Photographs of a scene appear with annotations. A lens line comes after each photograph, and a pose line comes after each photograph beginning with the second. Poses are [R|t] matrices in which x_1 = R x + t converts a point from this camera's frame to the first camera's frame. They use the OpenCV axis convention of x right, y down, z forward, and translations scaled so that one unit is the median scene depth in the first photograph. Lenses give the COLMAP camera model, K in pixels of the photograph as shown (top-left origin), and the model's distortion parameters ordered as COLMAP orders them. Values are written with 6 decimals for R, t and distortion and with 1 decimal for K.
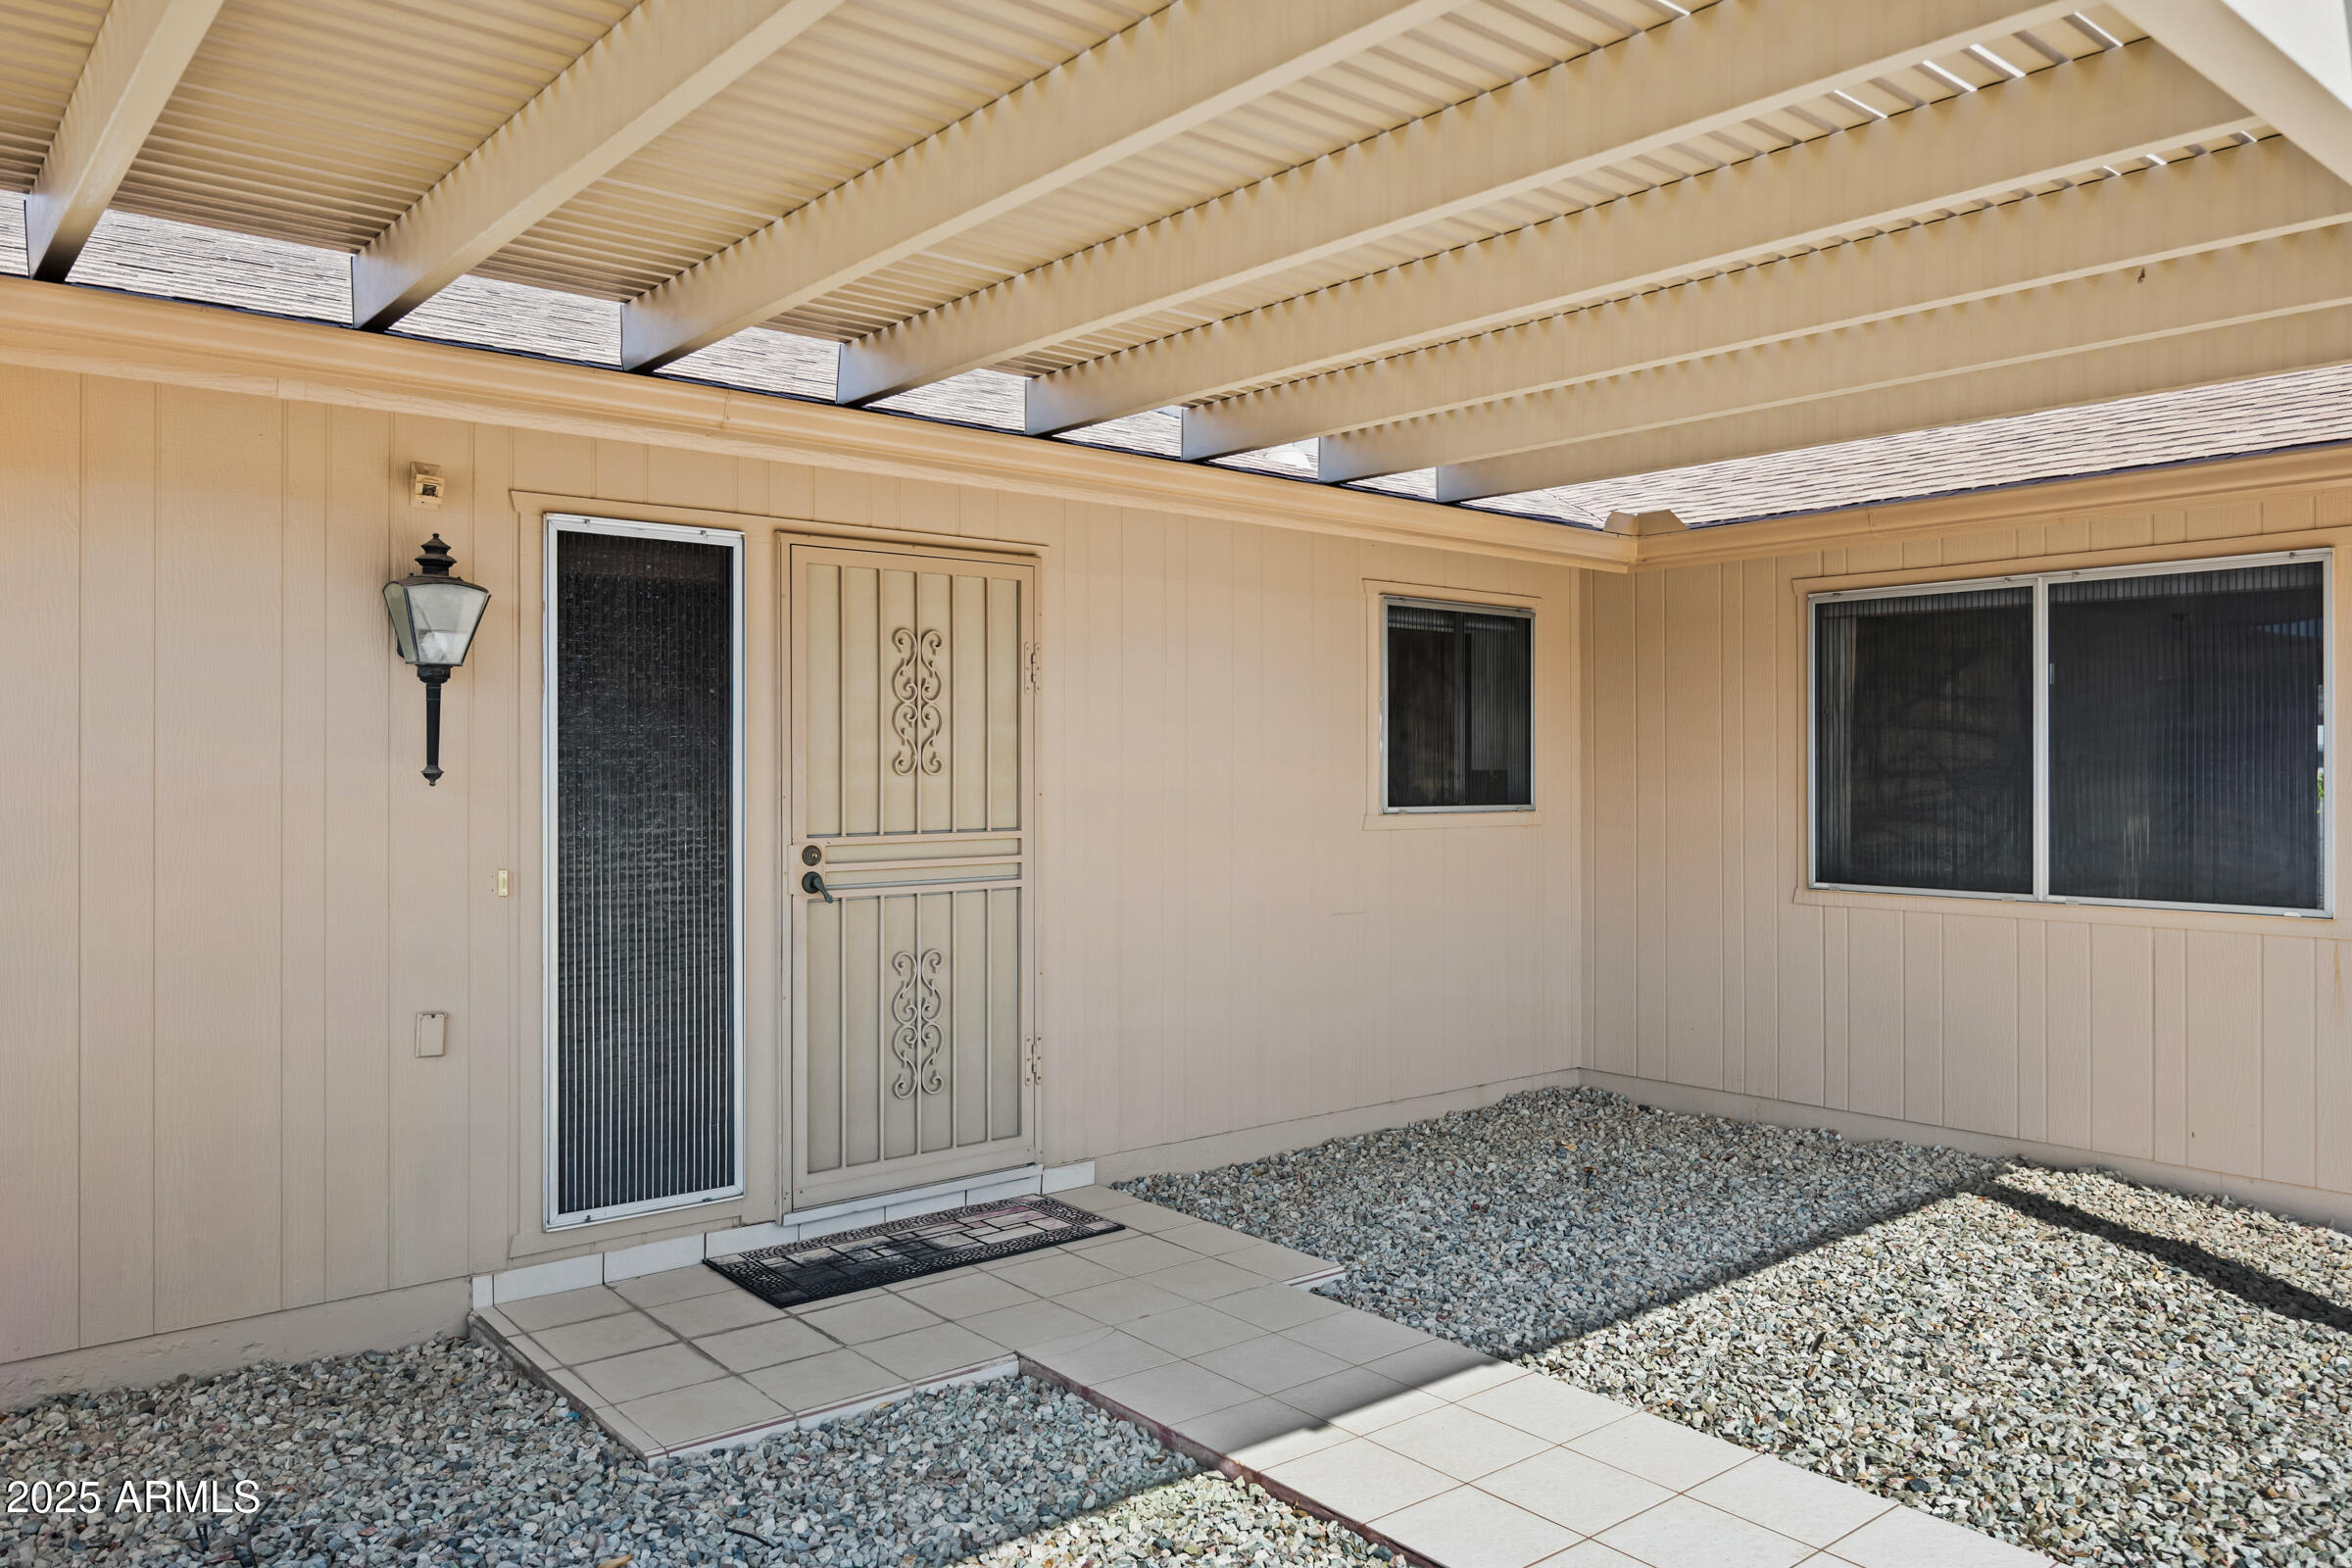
lens RADIAL K [[1664.0, 0, 1178.7], [0, 1664.0, 780.3], [0, 0, 1]] dist [-0.000737, -0.000013]
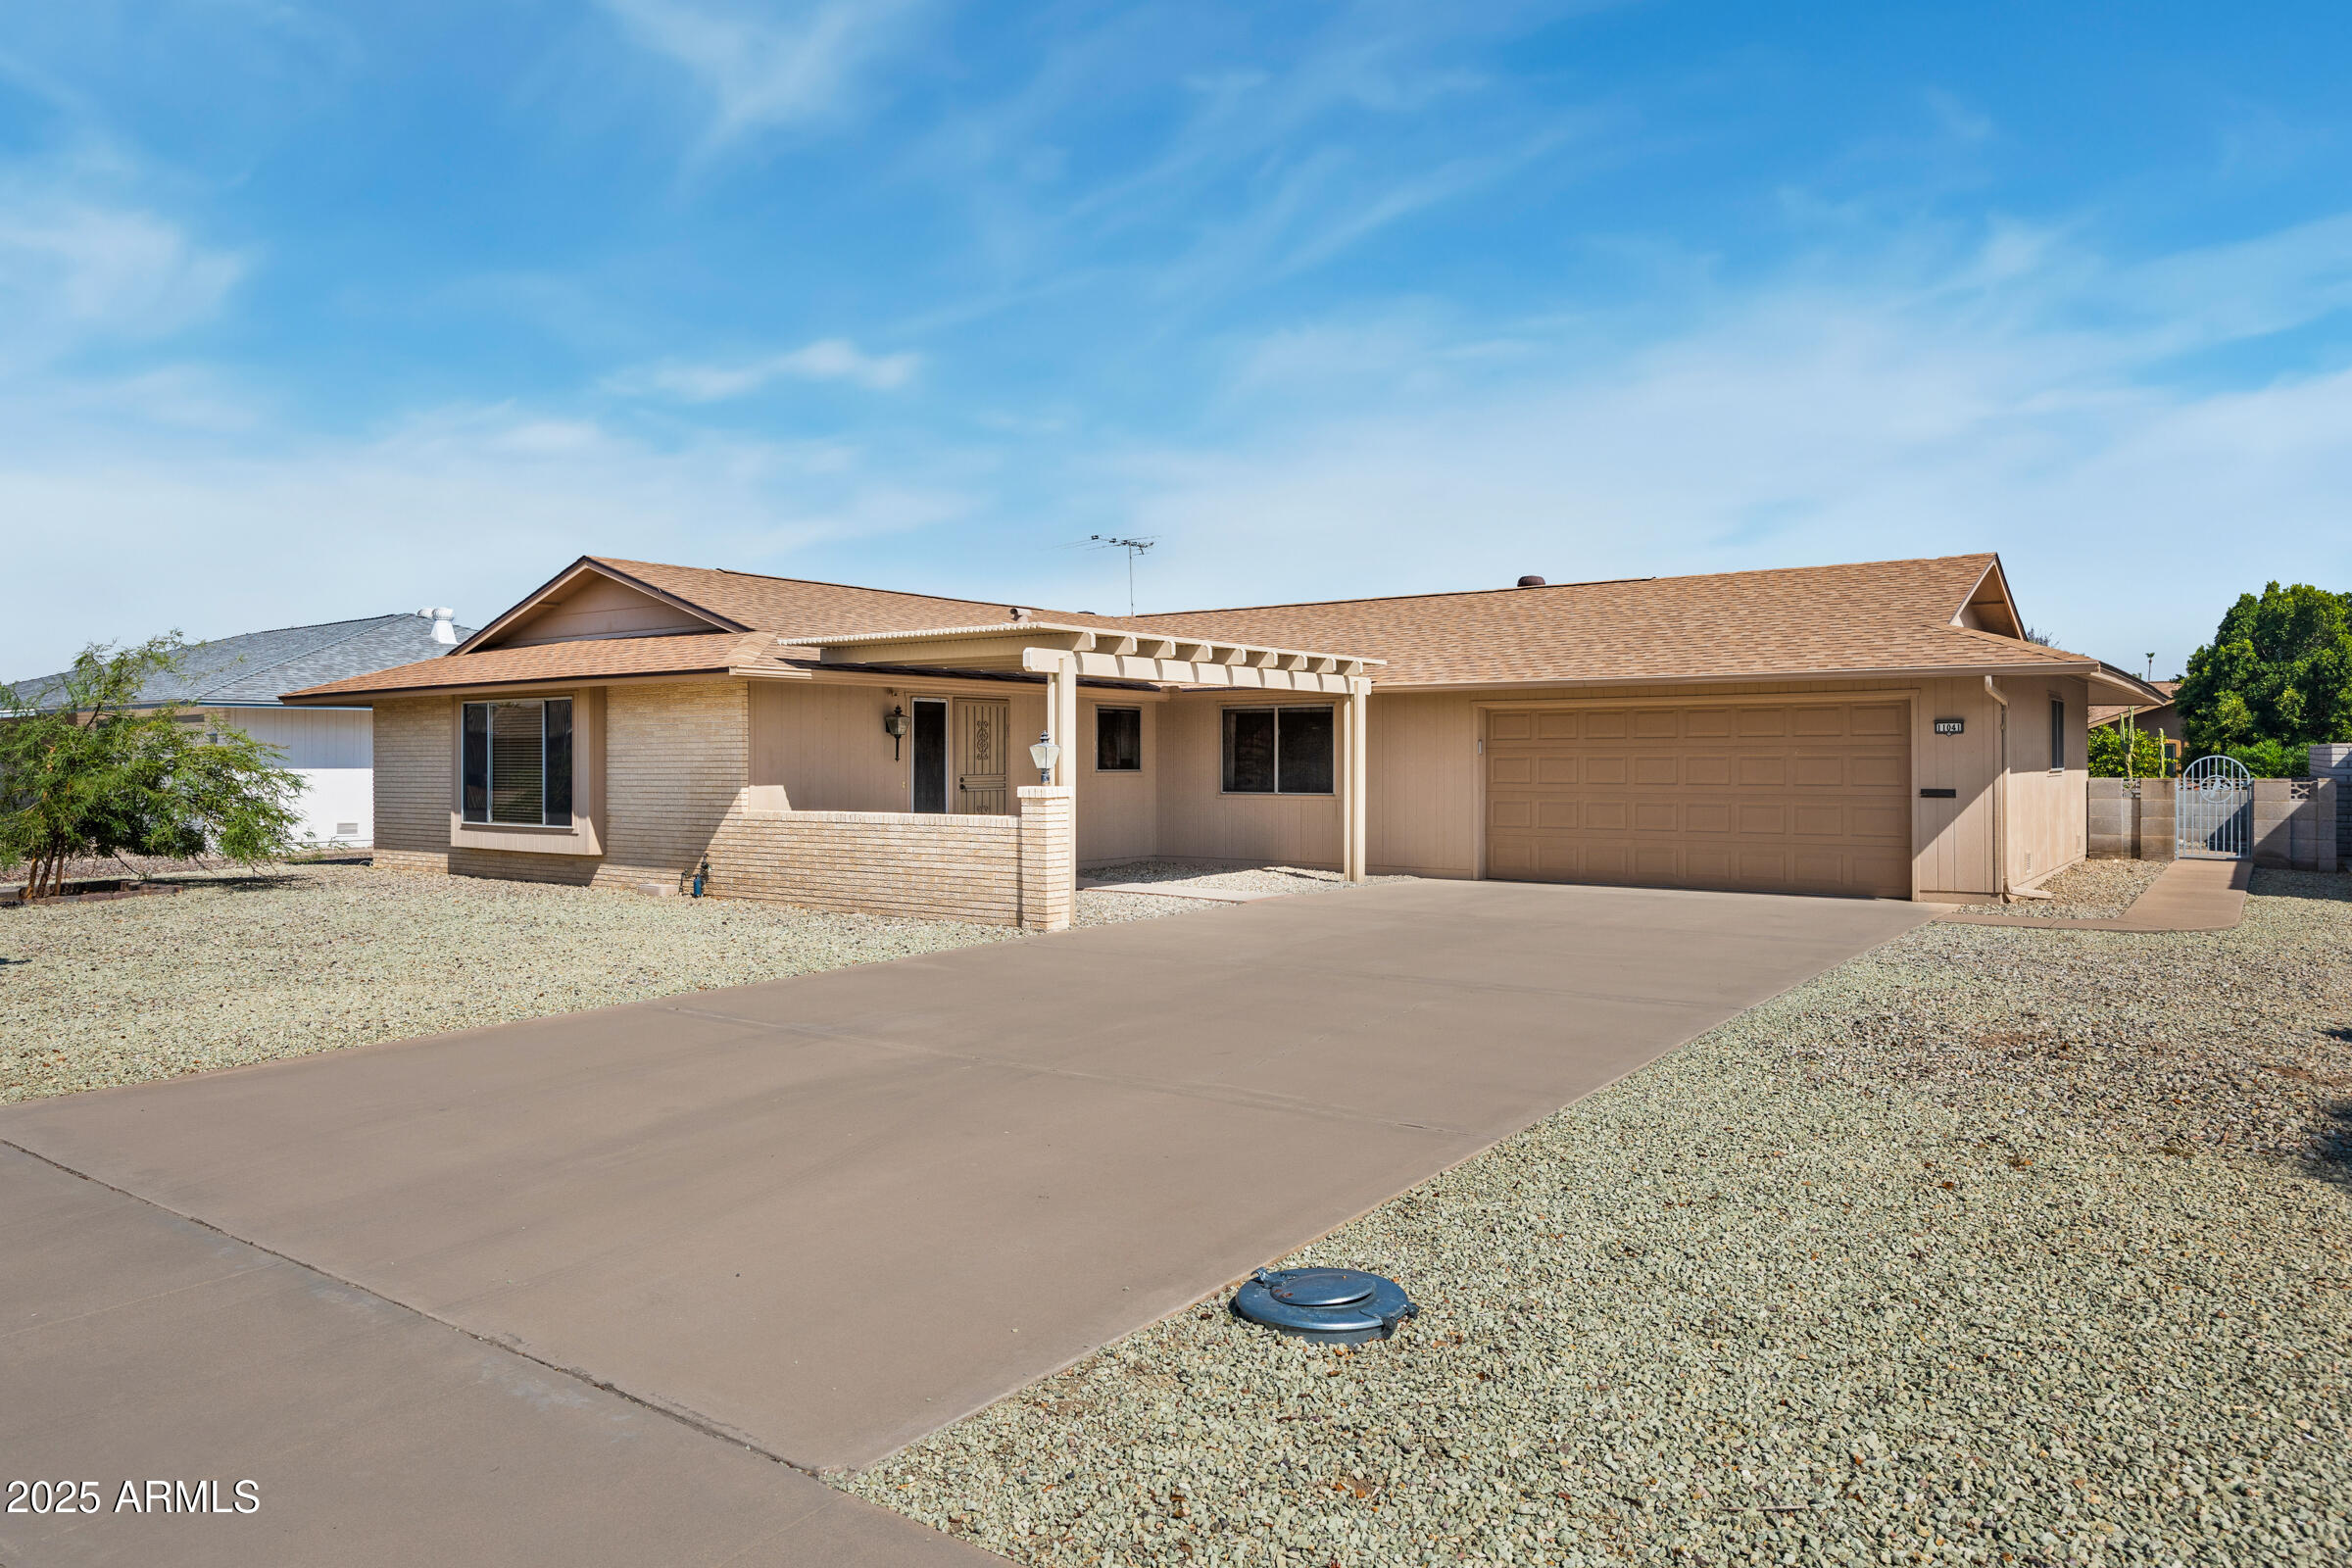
lens RADIAL K [[1527.2, 0, 1176.2], [0, 1527.2, 776.1], [0, 0, 1]] dist [0.000001, 0.000000]
pose [[0.969803, -0.005395, 0.243830, -0.462409], [0.003449, 0.999959, 0.008408, 0.003109], [-0.243865, -0.007313, 0.969782, -1.968142]]
